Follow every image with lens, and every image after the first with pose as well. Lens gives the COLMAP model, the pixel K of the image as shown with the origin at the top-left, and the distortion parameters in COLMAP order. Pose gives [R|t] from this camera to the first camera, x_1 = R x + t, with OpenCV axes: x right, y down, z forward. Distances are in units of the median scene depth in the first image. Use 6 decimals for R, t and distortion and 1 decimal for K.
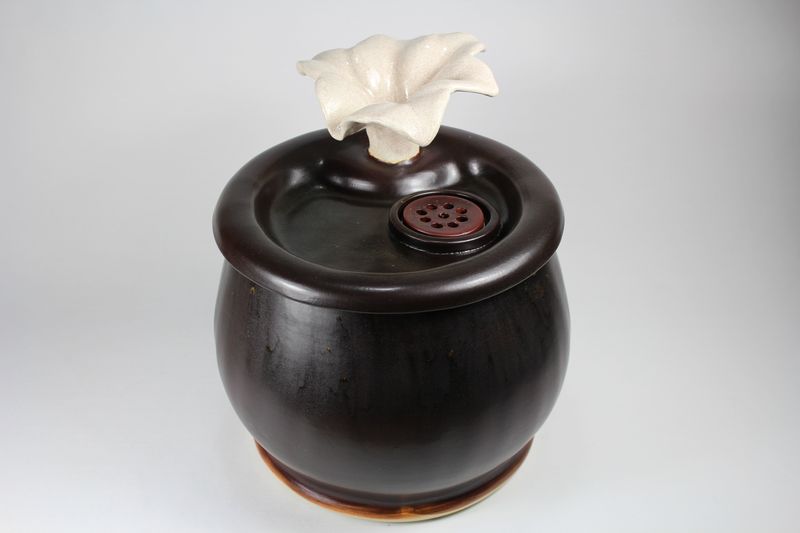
lens RADIAL K [[1091.9, 0, 400.0], [0, 1091.9, 266.5], [0, 0, 1]] dist [-0.045280, -0.019001]
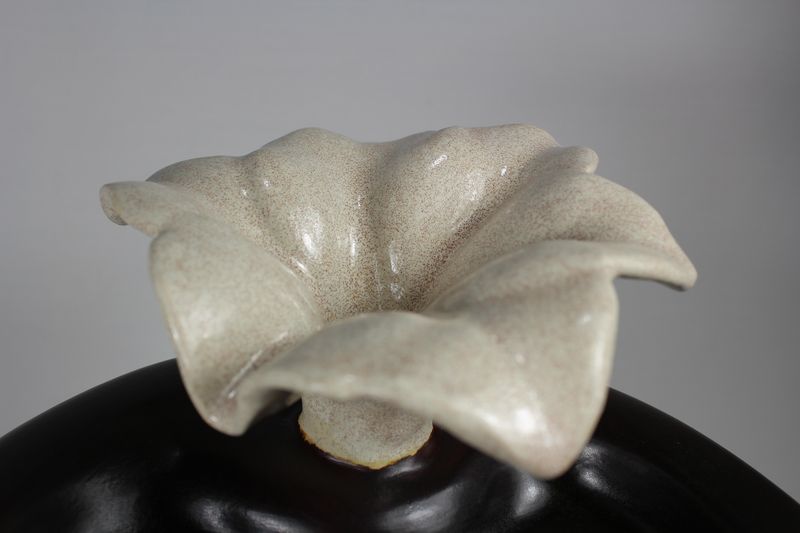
lens RADIAL K [[811.9, 0, 400.0], [0, 811.9, 266.5], [0, 0, 1]] dist [-0.150159, 0.000998]
pose [[0.977805, 0.000886, 0.209517, -0.055665], [0.025624, 0.991979, -0.123780, -0.132350], [-0.207946, 0.126402, 0.969939, 0.761520]]
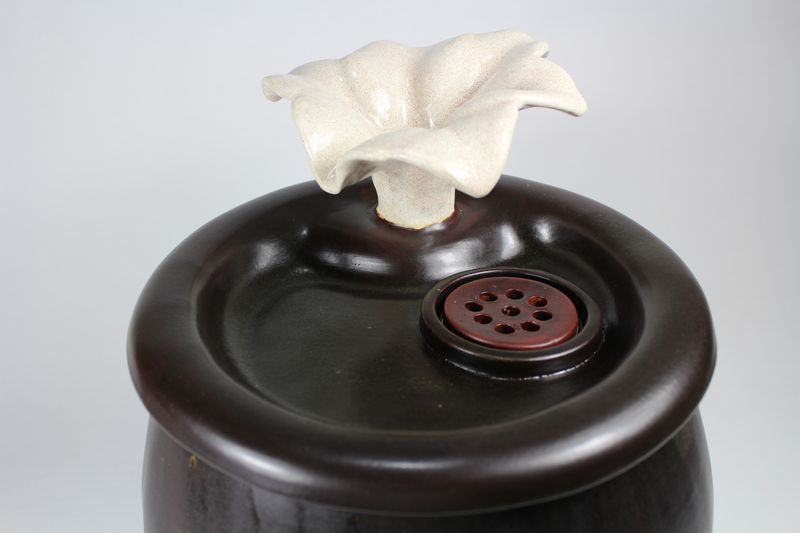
lens RADIAL K [[897.8, 0, 400.0], [0, 897.8, 266.5], [0, 0, 1]] dist [-0.120115, 0.000195]
pose [[0.998468, -0.037577, 0.040607, -0.040132], [0.039945, 0.997449, -0.059165, -0.043445], [-0.038280, 0.060696, 0.997422, 0.495421]]
